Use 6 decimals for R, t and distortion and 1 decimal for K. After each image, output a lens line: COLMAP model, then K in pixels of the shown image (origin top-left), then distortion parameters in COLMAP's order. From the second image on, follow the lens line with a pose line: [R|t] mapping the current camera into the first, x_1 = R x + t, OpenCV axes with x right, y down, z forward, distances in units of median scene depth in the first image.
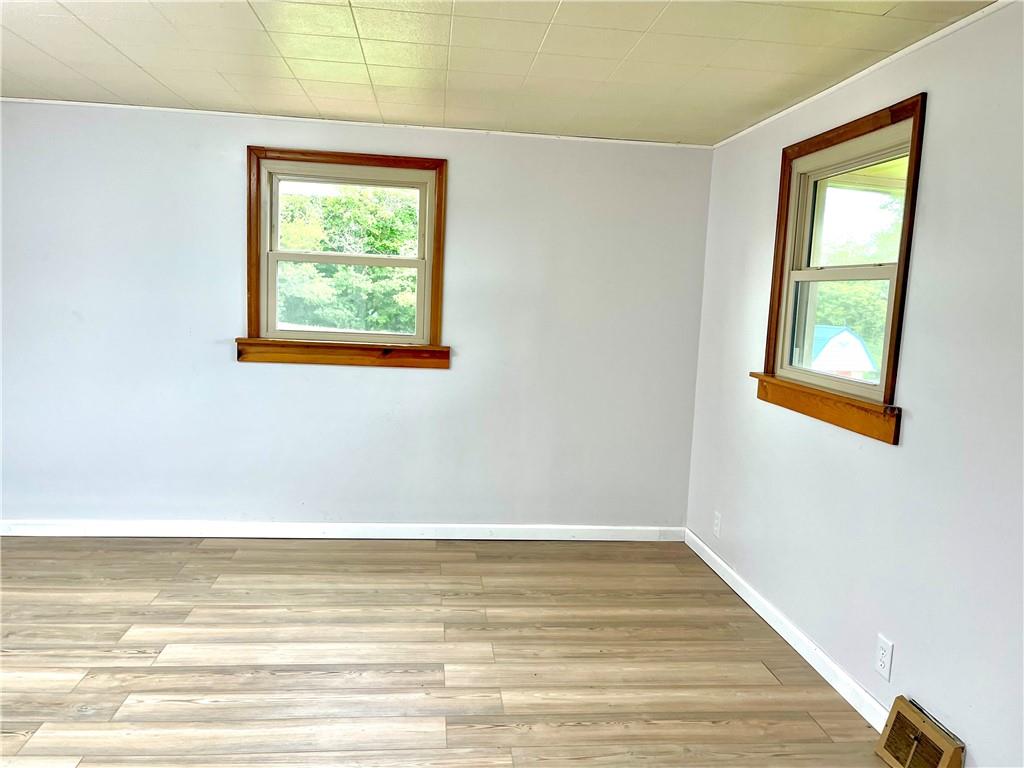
lens RADIAL K [[801.8, 0, 513.9], [0, 801.8, 360.7], [0, 0, 1]] dist [0.043090, -0.059440]
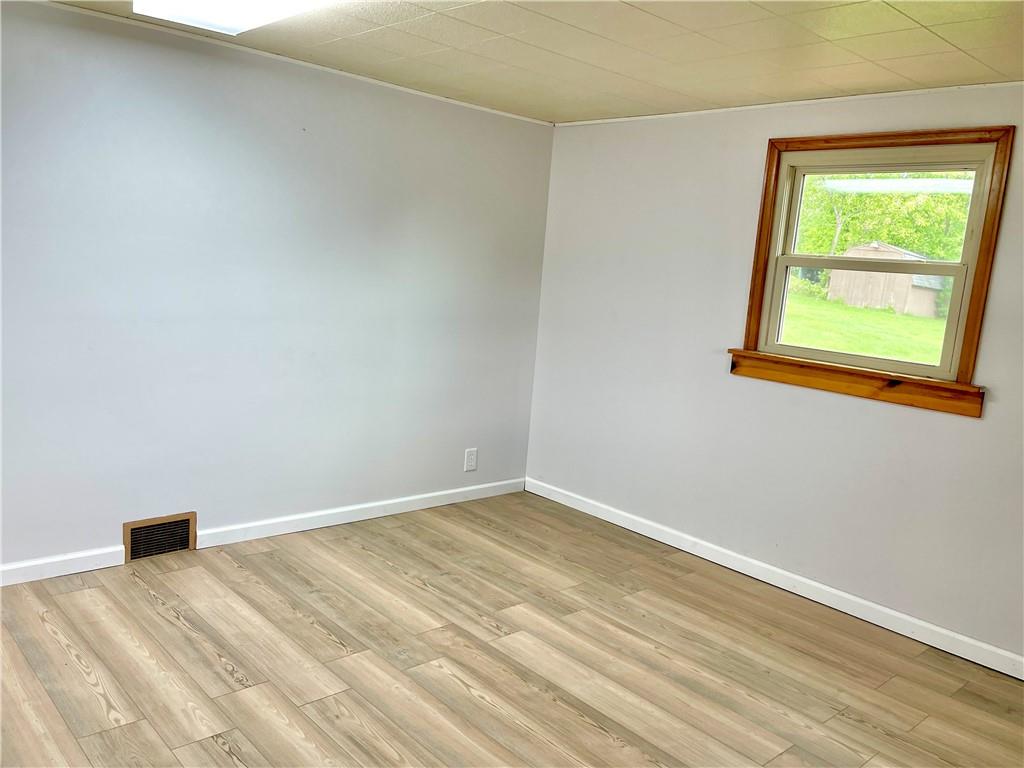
lens RADIAL K [[801.8, 0, 513.9], [0, 801.8, 360.7], [0, 0, 1]] dist [0.043090, -0.059440]
pose [[0.598609, 0.100509, -0.794710, 0.280723], [-0.116380, 0.992483, 0.037860, -0.023328], [0.792542, 0.069825, 0.605807, 0.276965]]
